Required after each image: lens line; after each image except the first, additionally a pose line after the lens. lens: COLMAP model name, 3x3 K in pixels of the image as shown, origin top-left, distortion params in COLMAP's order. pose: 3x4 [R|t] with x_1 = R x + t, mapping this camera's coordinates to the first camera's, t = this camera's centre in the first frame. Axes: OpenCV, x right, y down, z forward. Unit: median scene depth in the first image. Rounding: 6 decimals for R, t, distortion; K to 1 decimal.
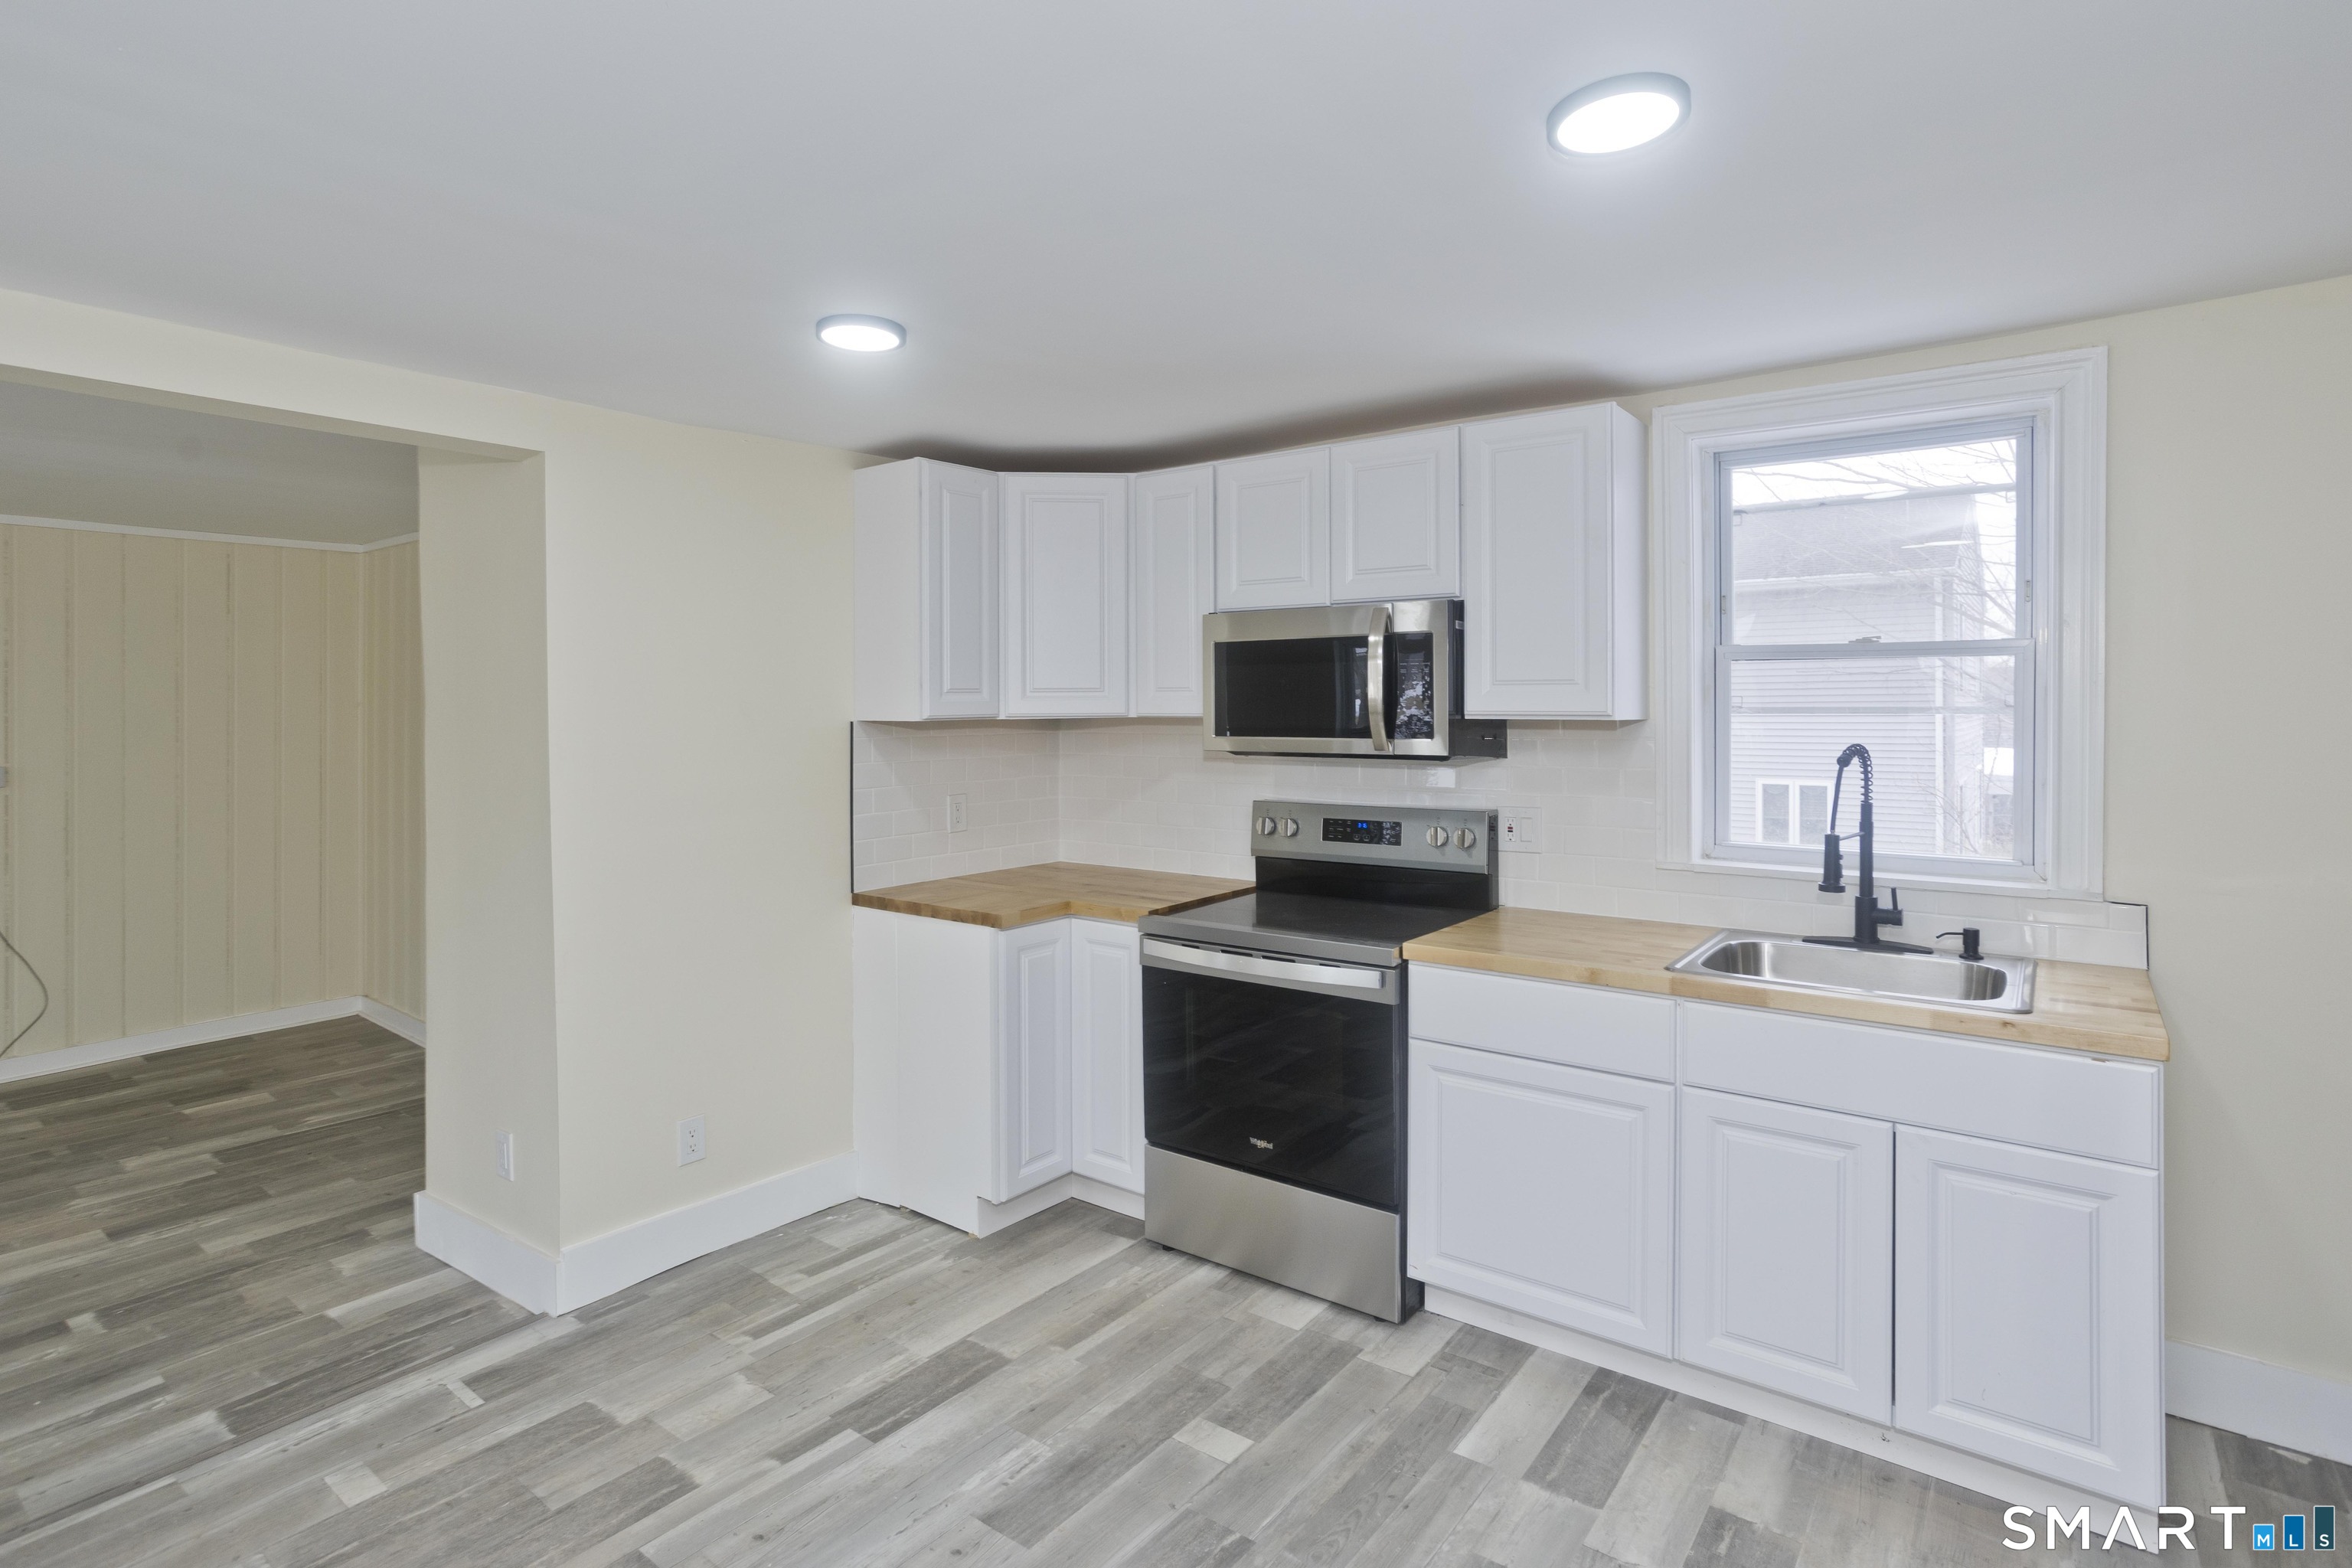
lens RADIAL K [[1190.9, 0, 1173.4], [0, 1190.9, 728.0], [0, 0, 1]] dist [-0.058532, 0.034755]
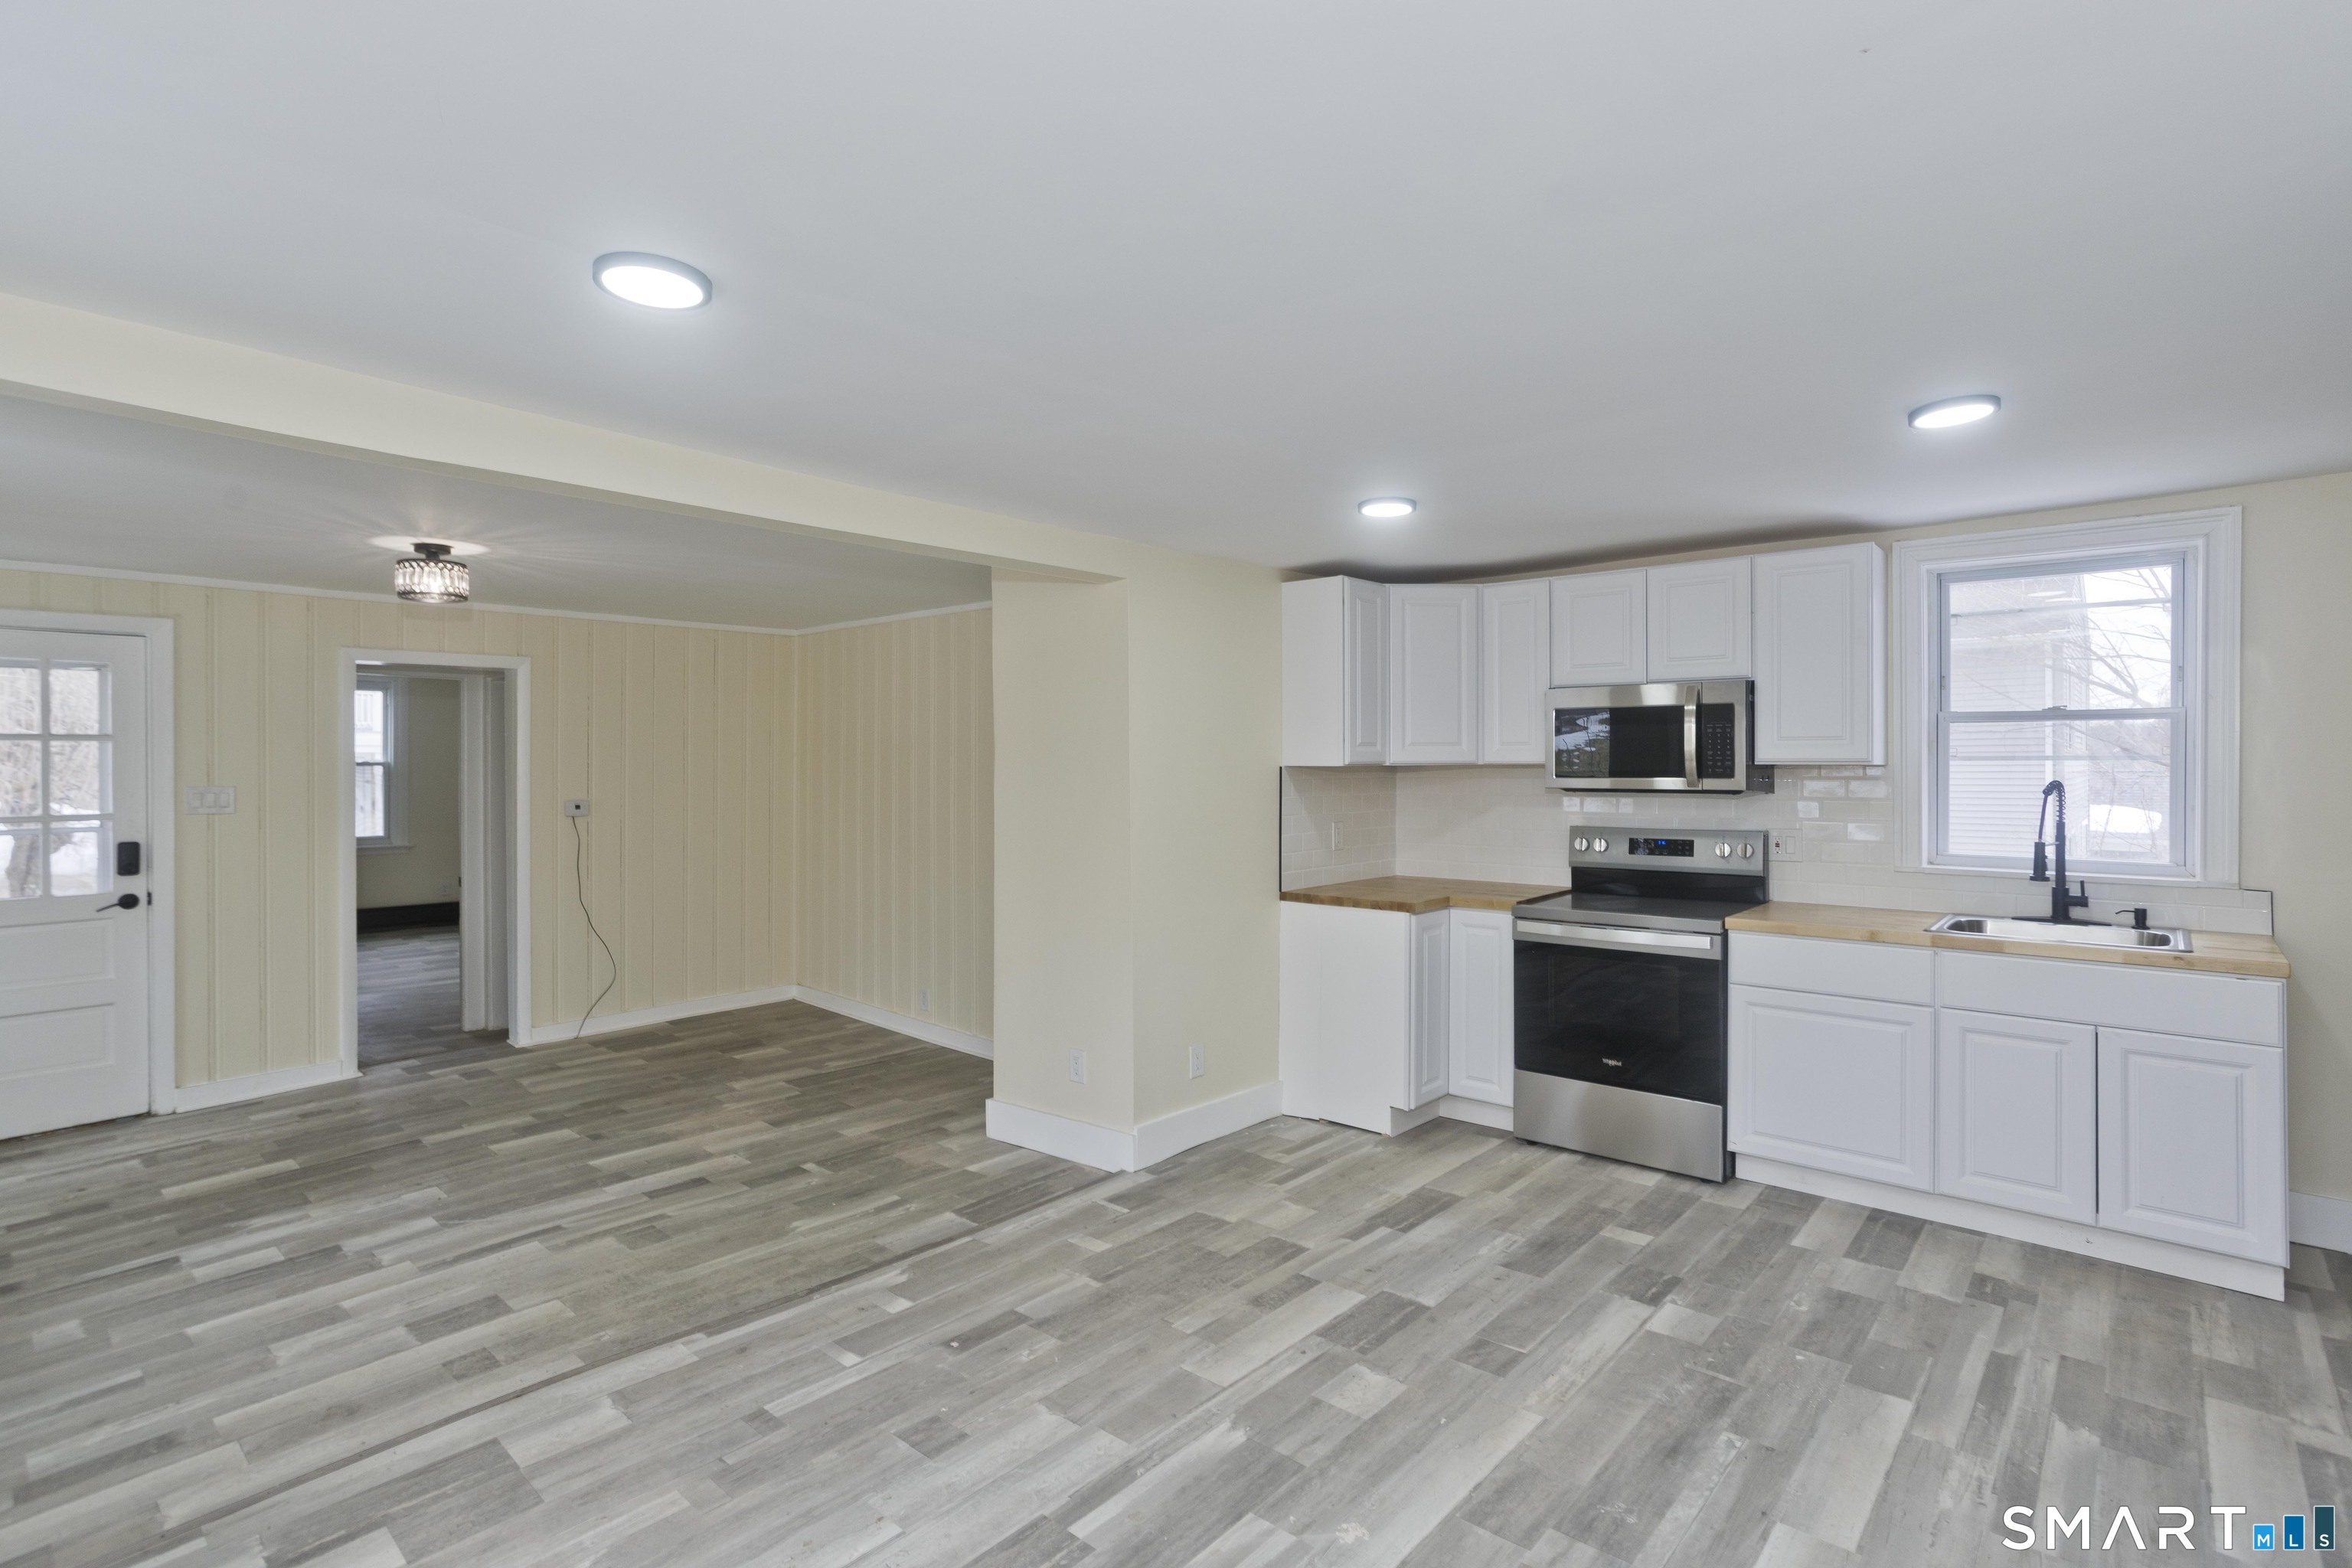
lens RADIAL K [[1162.1, 0, 1179.5], [0, 1162.1, 778.2], [0, 0, 1]] dist [-0.055418, 0.035187]
pose [[0.998038, 0.003162, -0.062524, -0.376983], [-0.003533, 0.999977, -0.005816, 0.020615], [0.062504, 0.006026, 0.998027, -0.435671]]
